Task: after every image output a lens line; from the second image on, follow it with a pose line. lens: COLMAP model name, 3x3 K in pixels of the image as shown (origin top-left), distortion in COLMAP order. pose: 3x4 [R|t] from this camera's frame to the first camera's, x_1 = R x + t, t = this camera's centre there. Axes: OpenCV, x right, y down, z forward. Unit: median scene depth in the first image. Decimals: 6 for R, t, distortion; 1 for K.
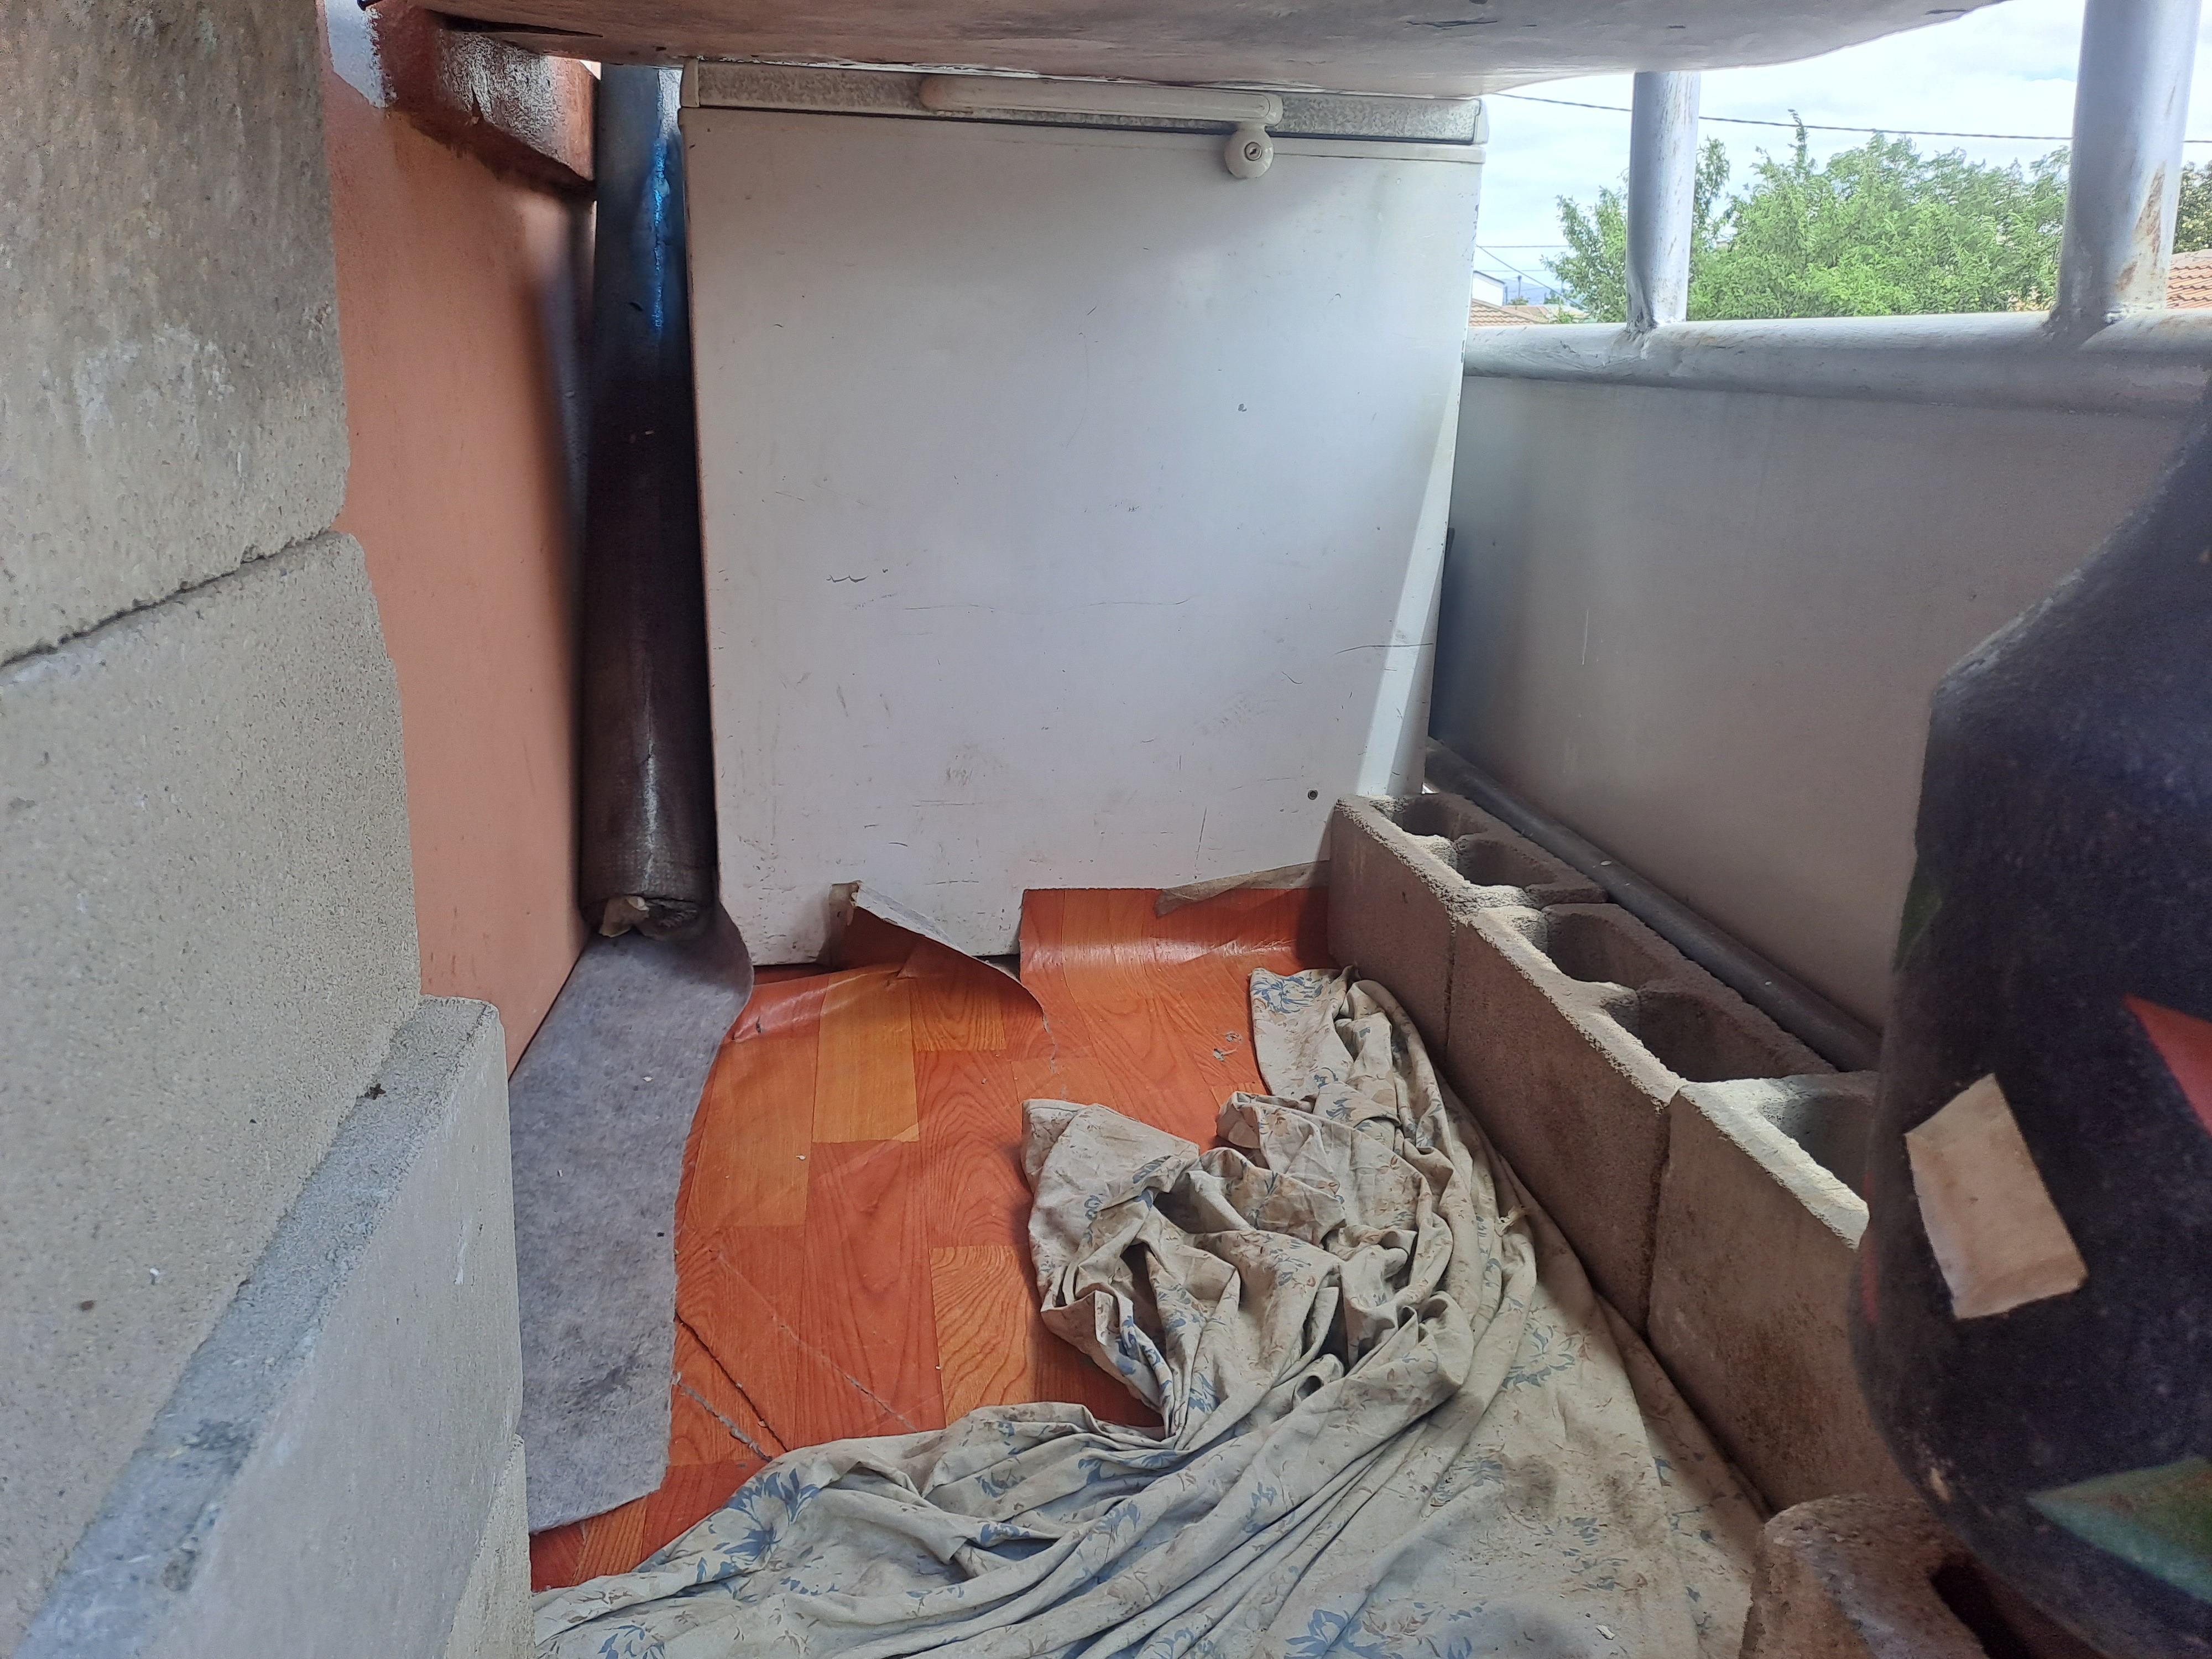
lens RADIAL K [[1591.0, 0, 1096.5], [0, 1591.0, 822.0], [0, 0, 1]] dist [0.050263, -0.055836]
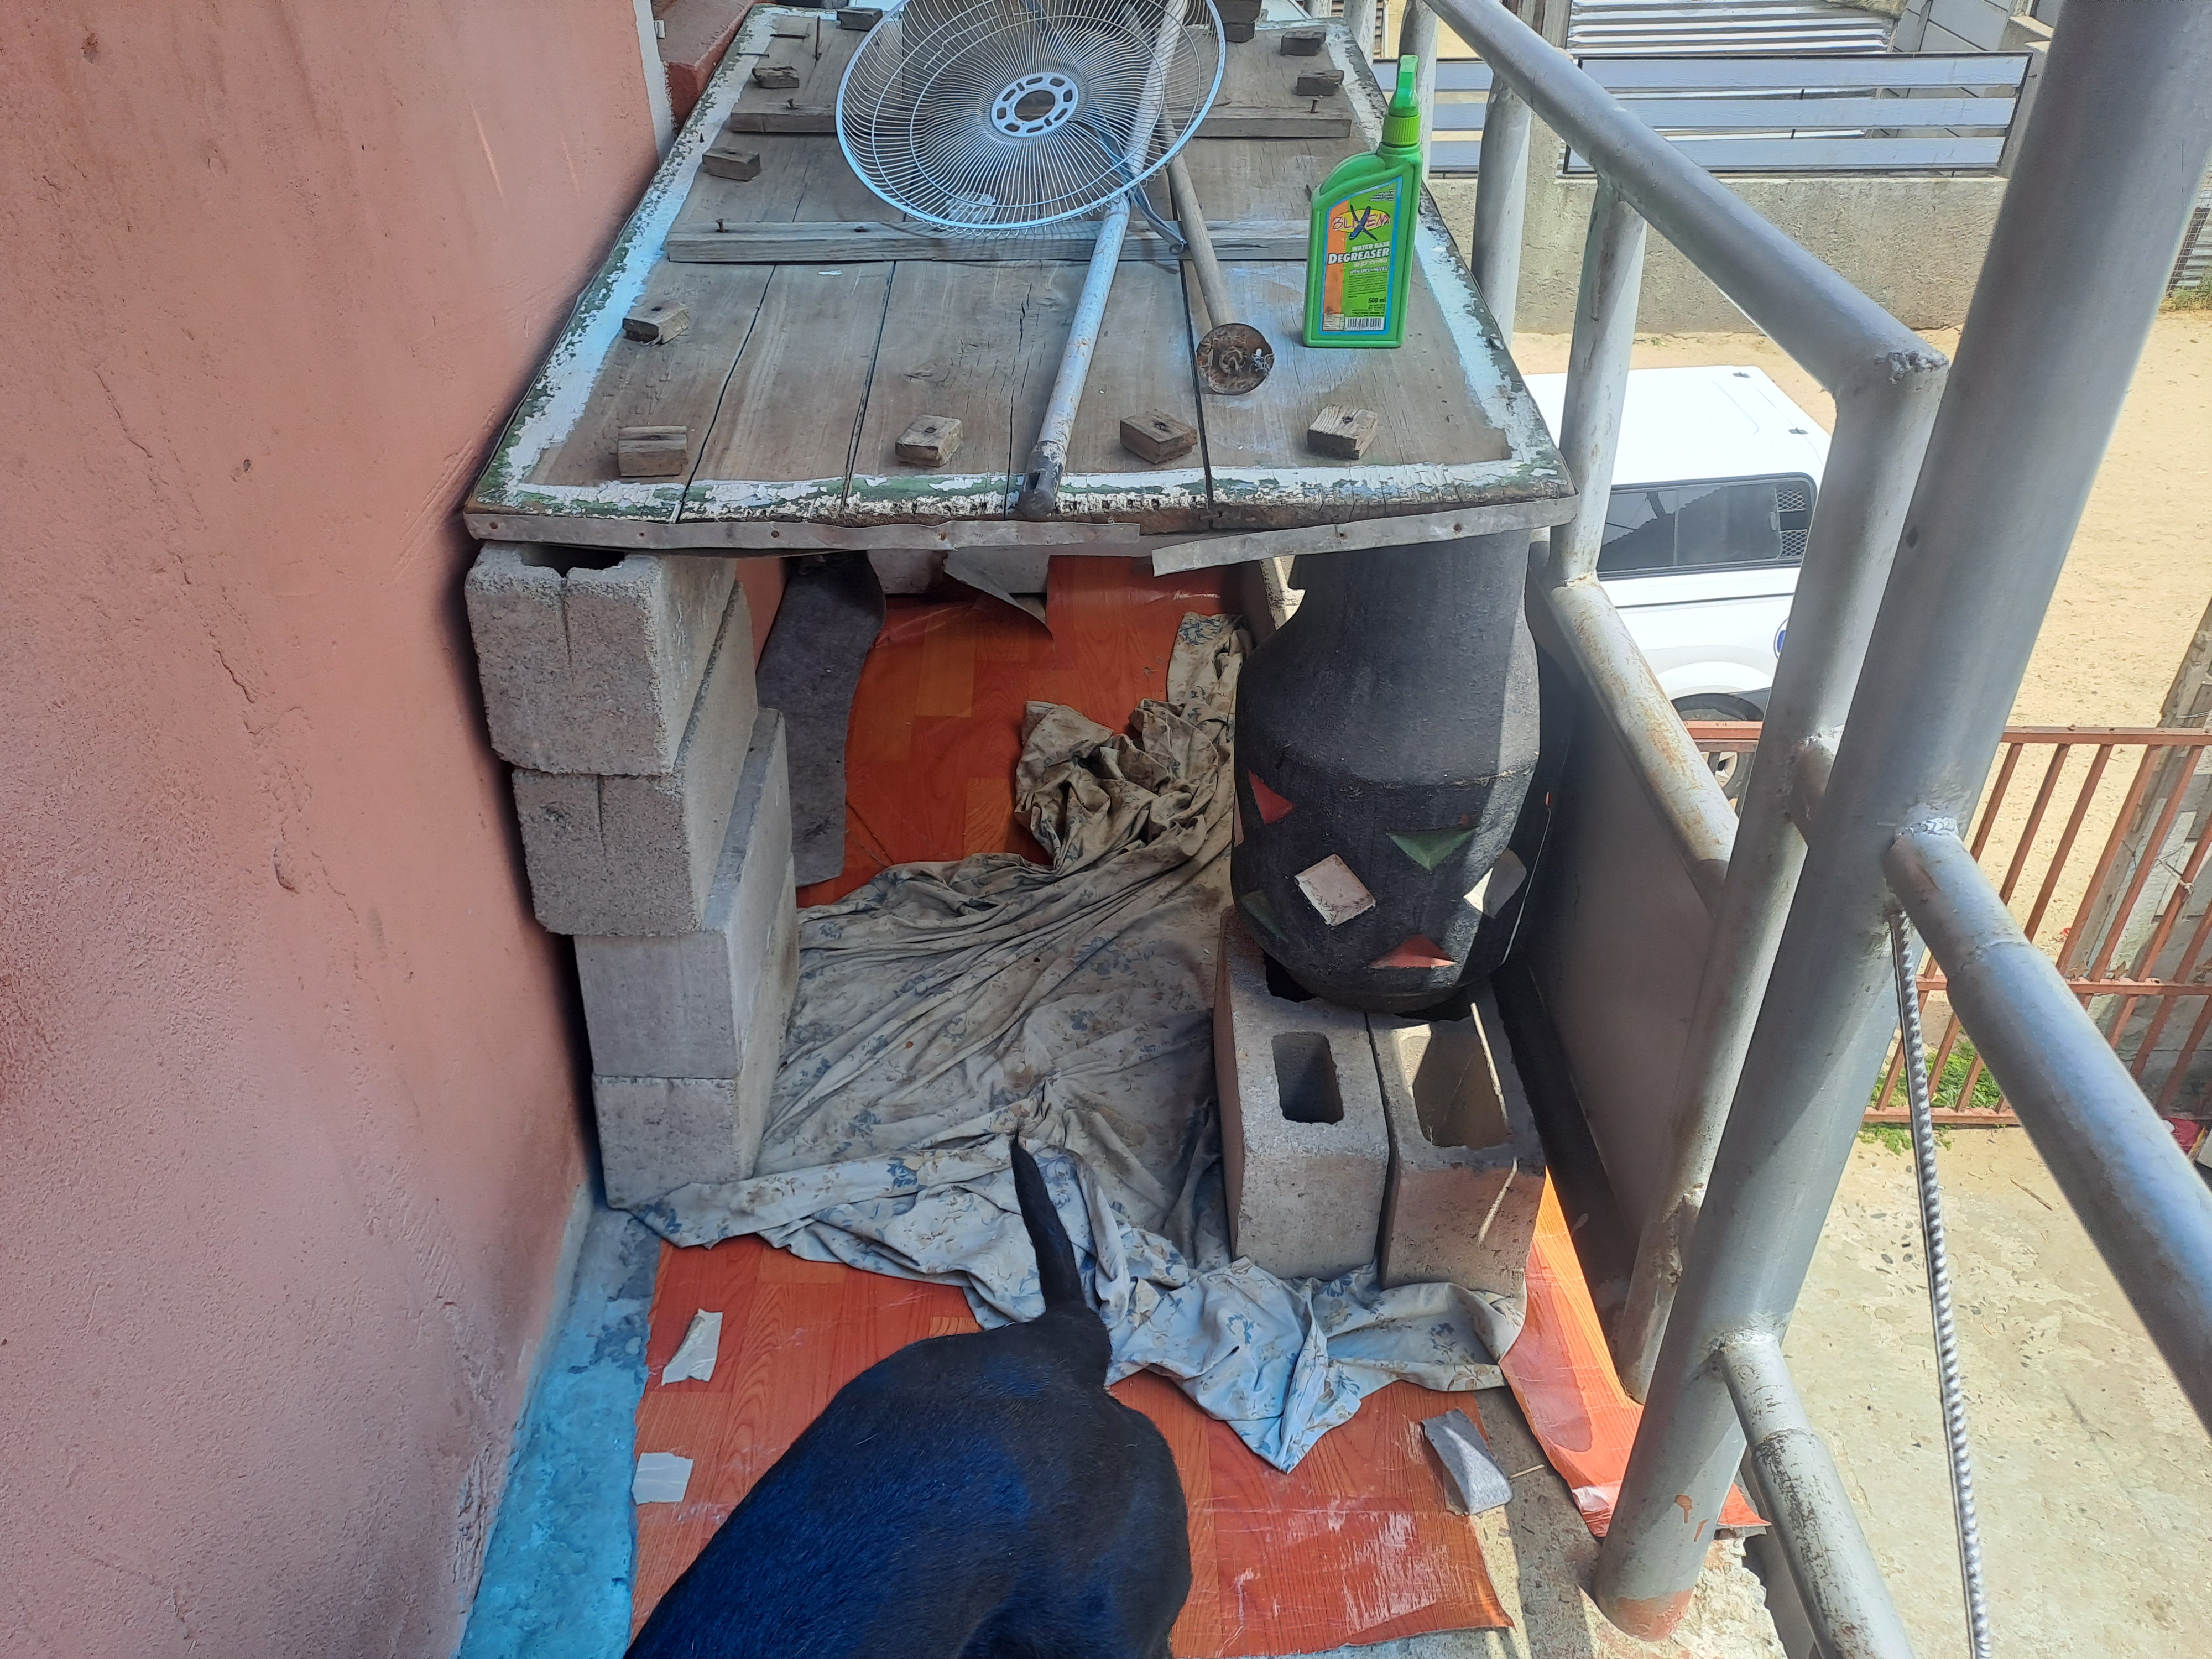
lens RADIAL K [[1591.0, 0, 1096.5], [0, 1591.0, 822.0], [0, 0, 1]] dist [0.050263, -0.055836]
pose [[0.993659, 0.061041, -0.094423, 0.265825], [-0.026526, 0.943364, 0.330696, -0.371233], [0.109261, -0.326094, 0.939002, -0.946706]]
